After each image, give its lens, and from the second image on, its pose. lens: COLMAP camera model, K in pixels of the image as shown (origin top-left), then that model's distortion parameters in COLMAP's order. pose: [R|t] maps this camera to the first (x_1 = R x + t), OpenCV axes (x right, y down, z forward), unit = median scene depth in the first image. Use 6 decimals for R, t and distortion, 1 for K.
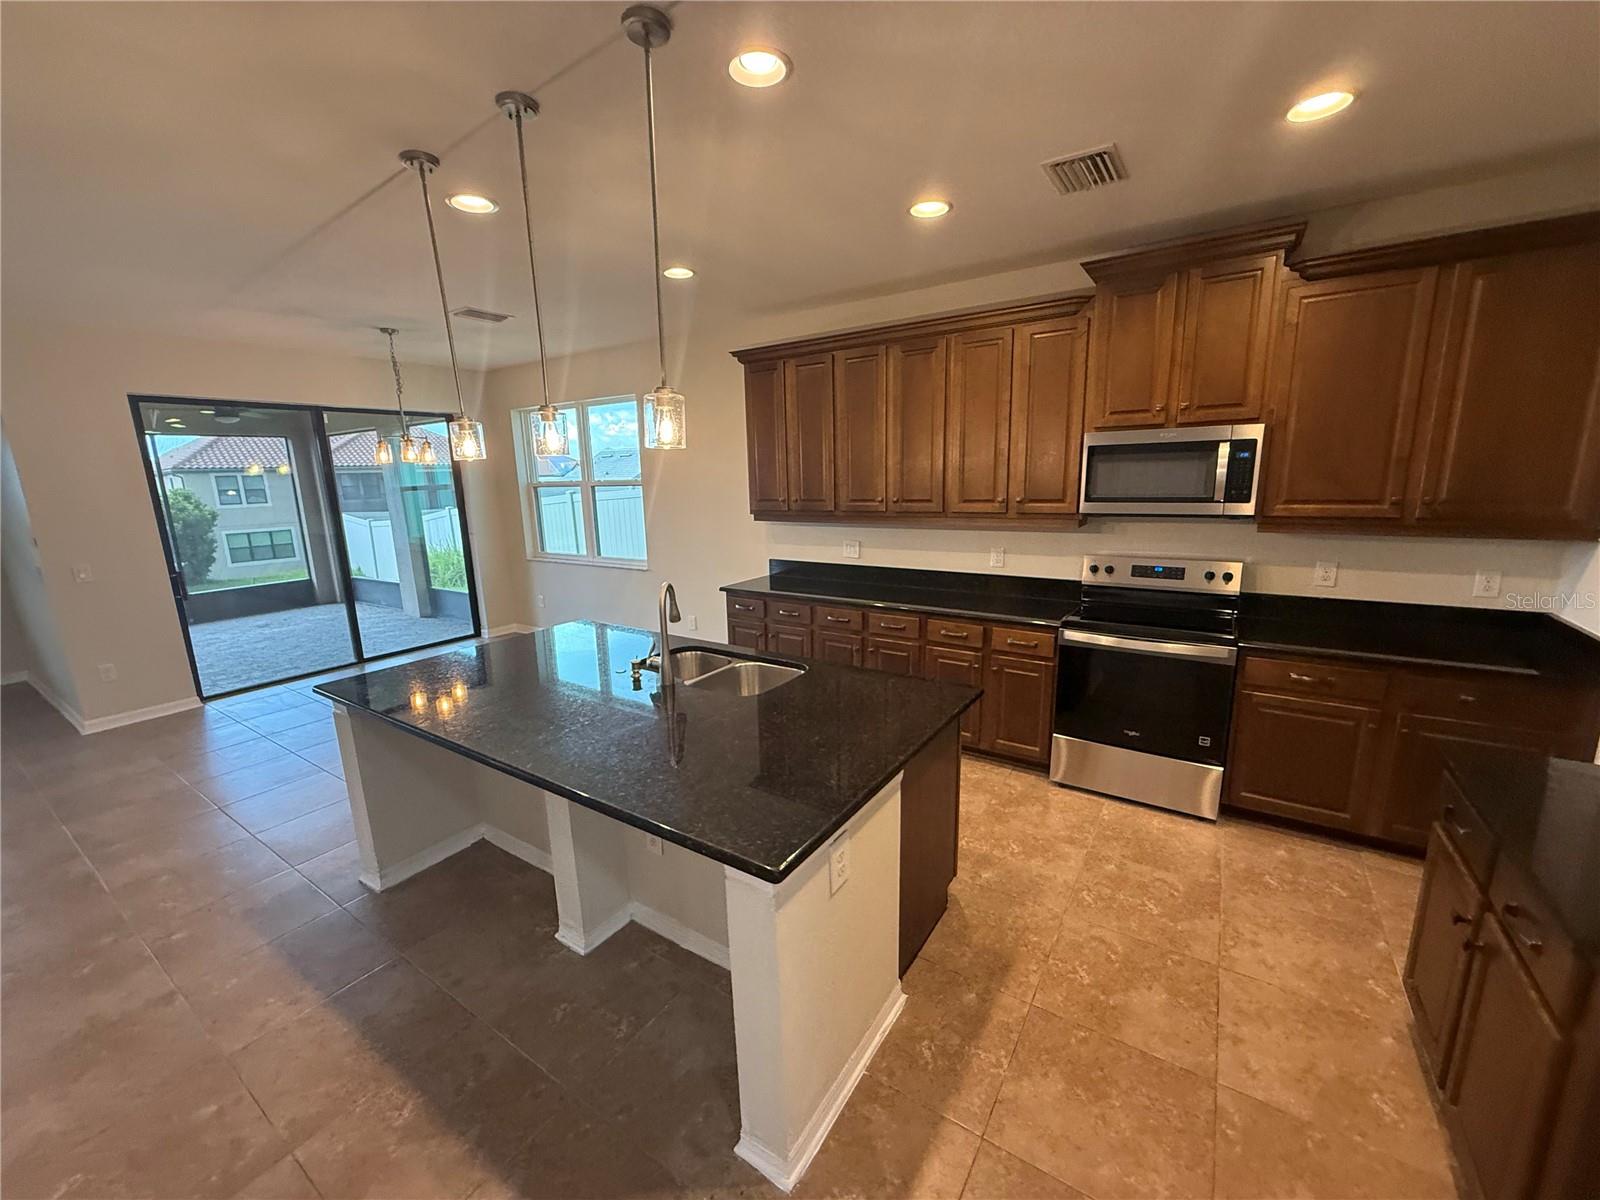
lens RADIAL K [[638.6, 0, 797.8], [0, 638.6, 600.4], [0, 0, 1]] dist [-0.002736, -0.000387]
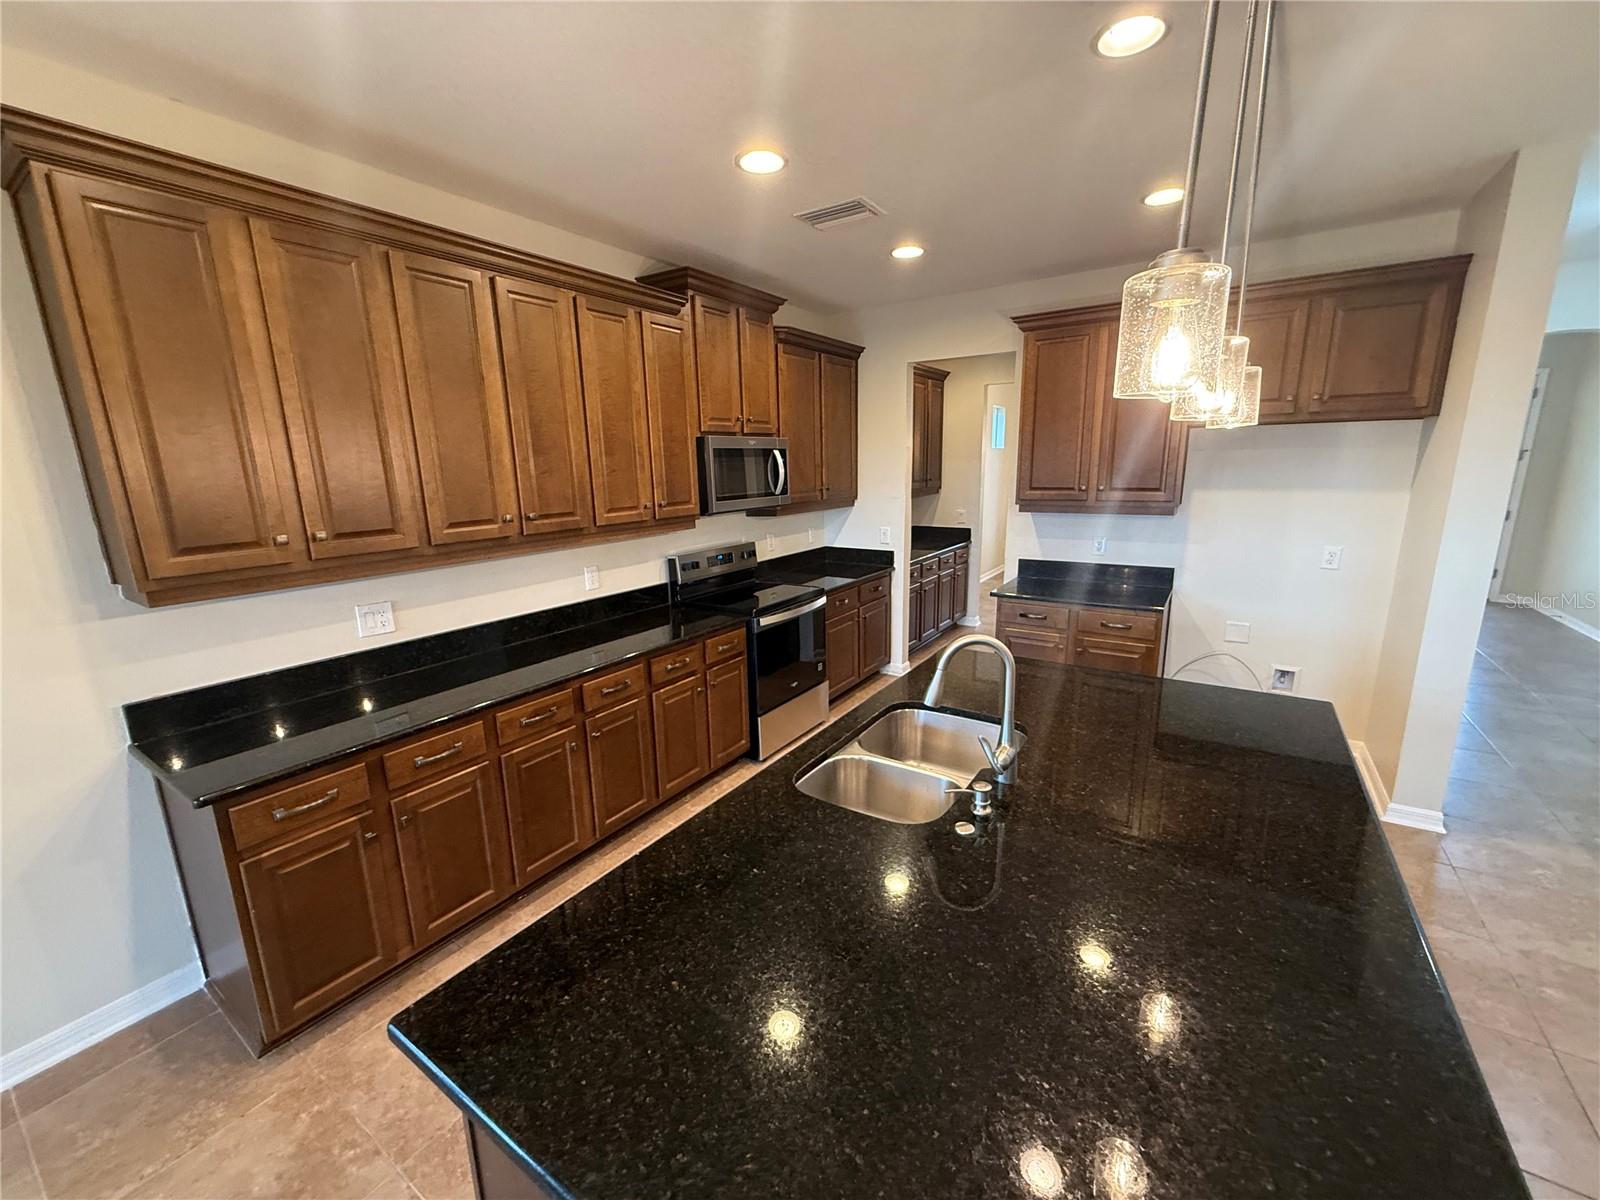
lens RADIAL K [[637.7, 0, 794.1], [0, 637.7, 600.5], [0, 0, 1]] dist [0.000243, 0.000011]
pose [[-0.010888, -0.189271, 0.981865, -0.307678], [0.215020, 0.958509, 0.187153, -0.083538], [-0.976549, 0.213158, 0.030261, 0.437979]]
